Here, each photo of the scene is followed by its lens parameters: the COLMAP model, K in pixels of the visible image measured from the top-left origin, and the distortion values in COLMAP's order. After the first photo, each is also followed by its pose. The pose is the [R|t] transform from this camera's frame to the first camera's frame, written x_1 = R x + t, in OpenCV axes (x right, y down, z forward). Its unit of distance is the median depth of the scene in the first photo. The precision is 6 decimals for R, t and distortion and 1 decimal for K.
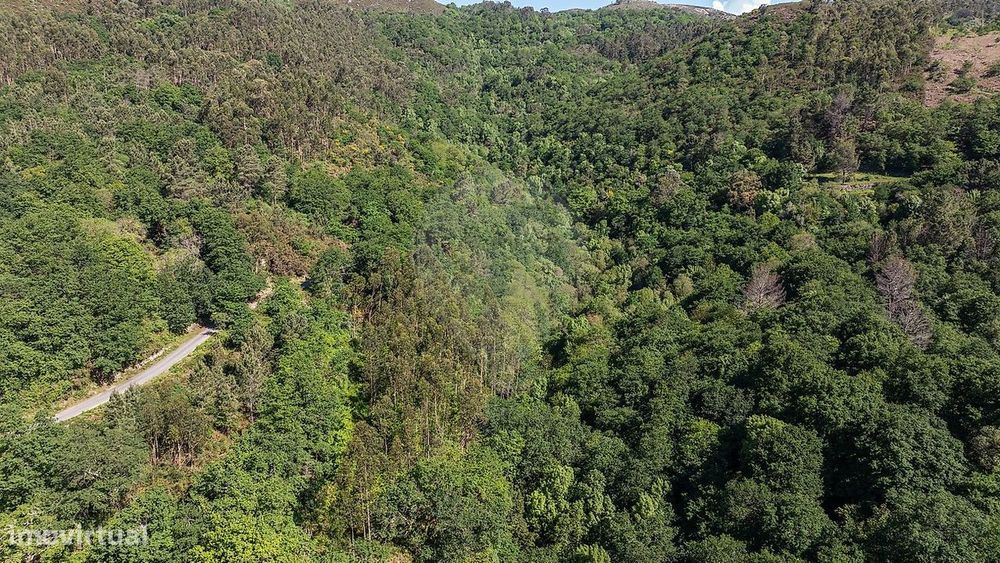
lens RADIAL K [[702.5, 0, 501.8], [0, 702.5, 278.1], [0, 0, 1]] dist [-0.018497, 0.001007]
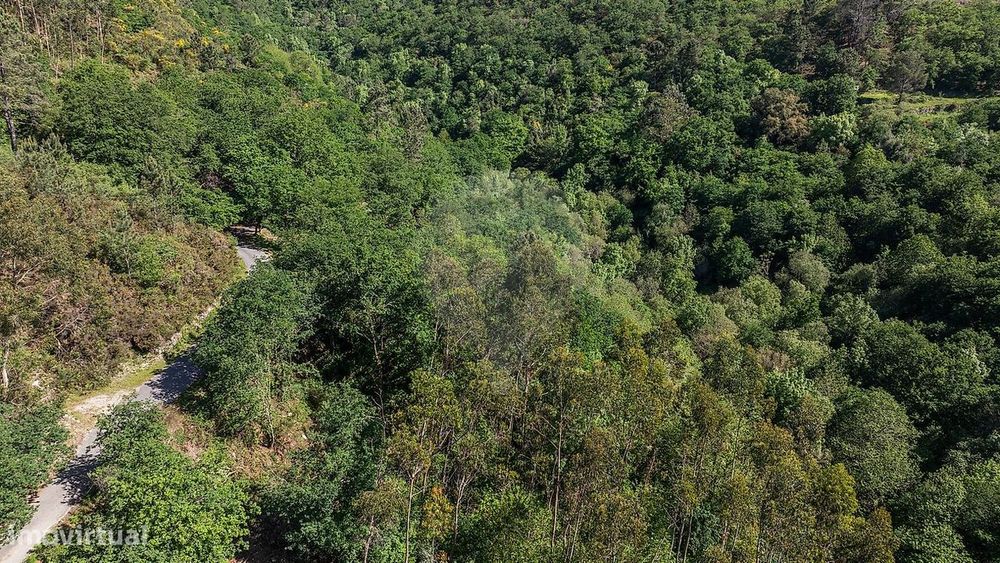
lens RADIAL K [[702.5, 0, 501.8], [0, 702.5, 278.1], [0, 0, 1]] dist [-0.018497, 0.001007]
pose [[0.941993, -0.075585, 0.327010, -0.141731], [0.048849, 0.994813, 0.089225, -0.036155], [-0.332058, -0.068075, 0.940799, 0.382049]]
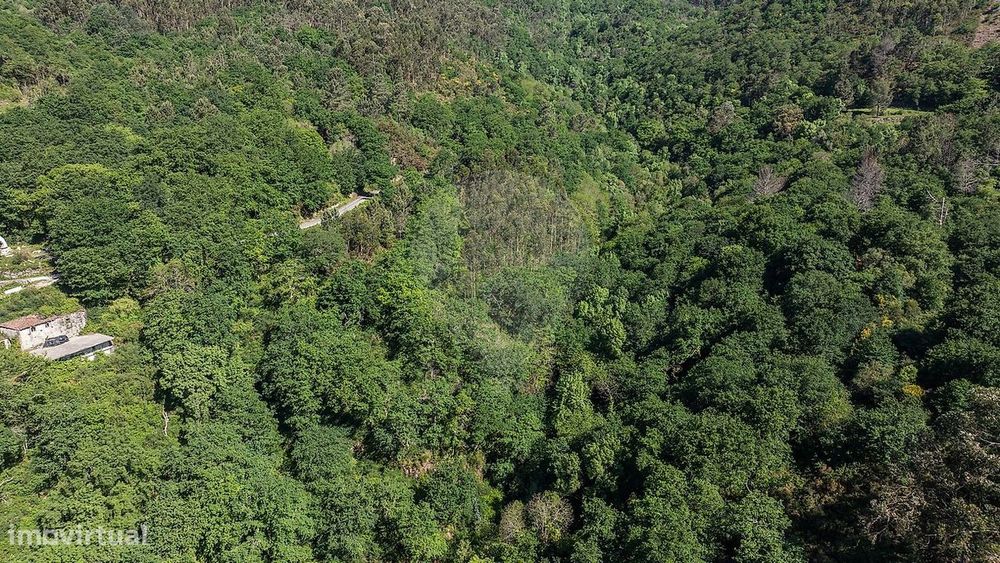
lens RADIAL K [[705.2, 0, 501.4], [0, 705.2, 277.1], [0, 0, 1]] dist [-0.048232, 0.059343]
pose [[0.992149, 0.042621, -0.117572, 0.020315], [-0.034673, 0.997025, 0.068839, 0.061083], [0.120156, -0.064222, 0.990676, -0.197589]]
